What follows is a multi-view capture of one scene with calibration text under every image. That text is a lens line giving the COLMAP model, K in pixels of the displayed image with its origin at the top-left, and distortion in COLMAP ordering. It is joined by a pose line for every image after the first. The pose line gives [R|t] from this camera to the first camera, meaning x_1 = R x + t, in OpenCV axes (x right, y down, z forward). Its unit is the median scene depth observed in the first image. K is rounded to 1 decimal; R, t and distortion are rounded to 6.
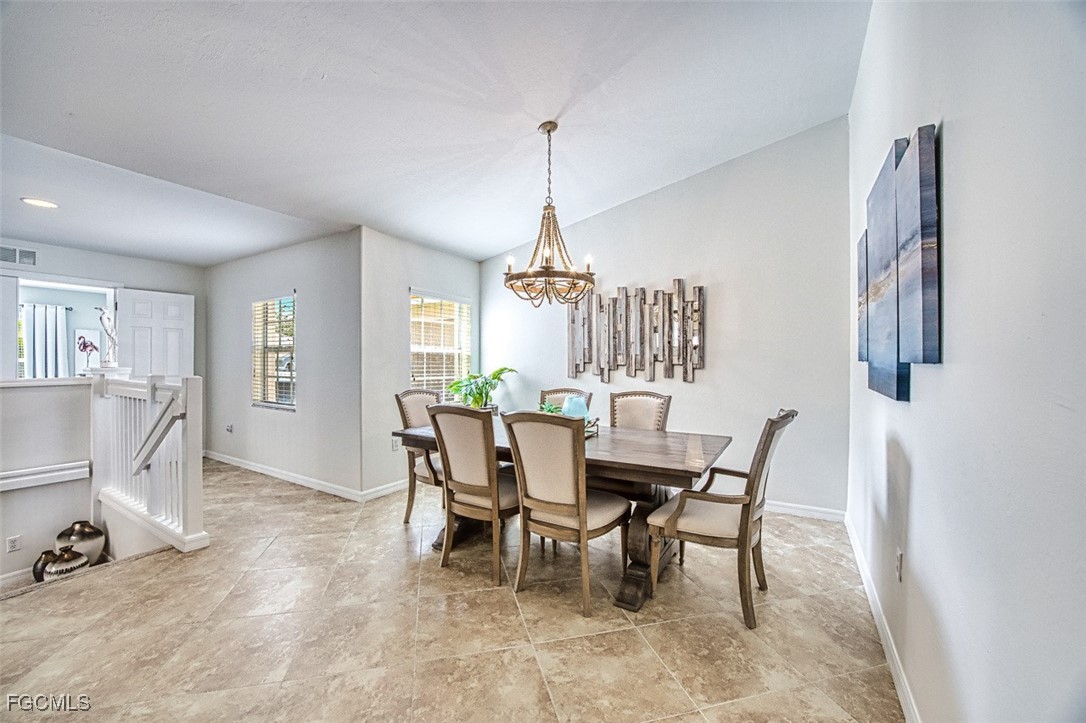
lens RADIAL K [[421.0, 0, 523.2], [0, 421.0, 365.6], [0, 0, 1]] dist [-0.001964, -0.000114]
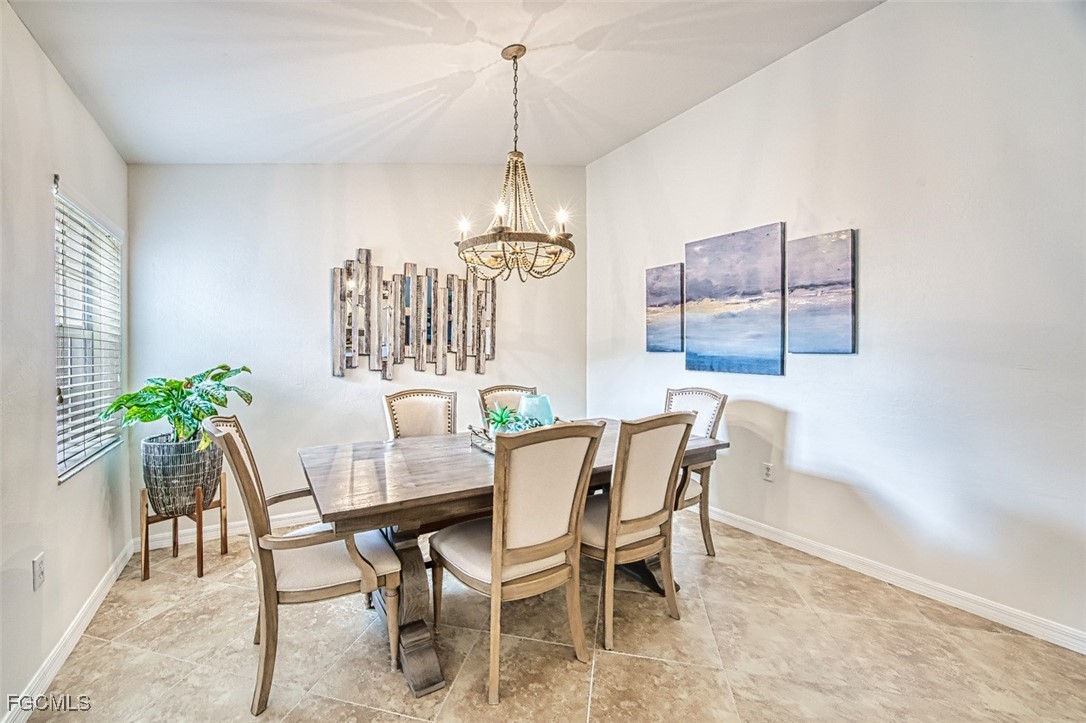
lens RADIAL K [[448.8, 0, 508.7], [0, 448.8, 350.4], [0, 0, 1]] dist [0.000212, 0.001451]
pose [[0.449609, -0.004140, 0.893216, -0.500452], [0.012072, 0.999926, -0.001441, -0.012193], [-0.893144, 0.011431, 0.449626, 0.464283]]
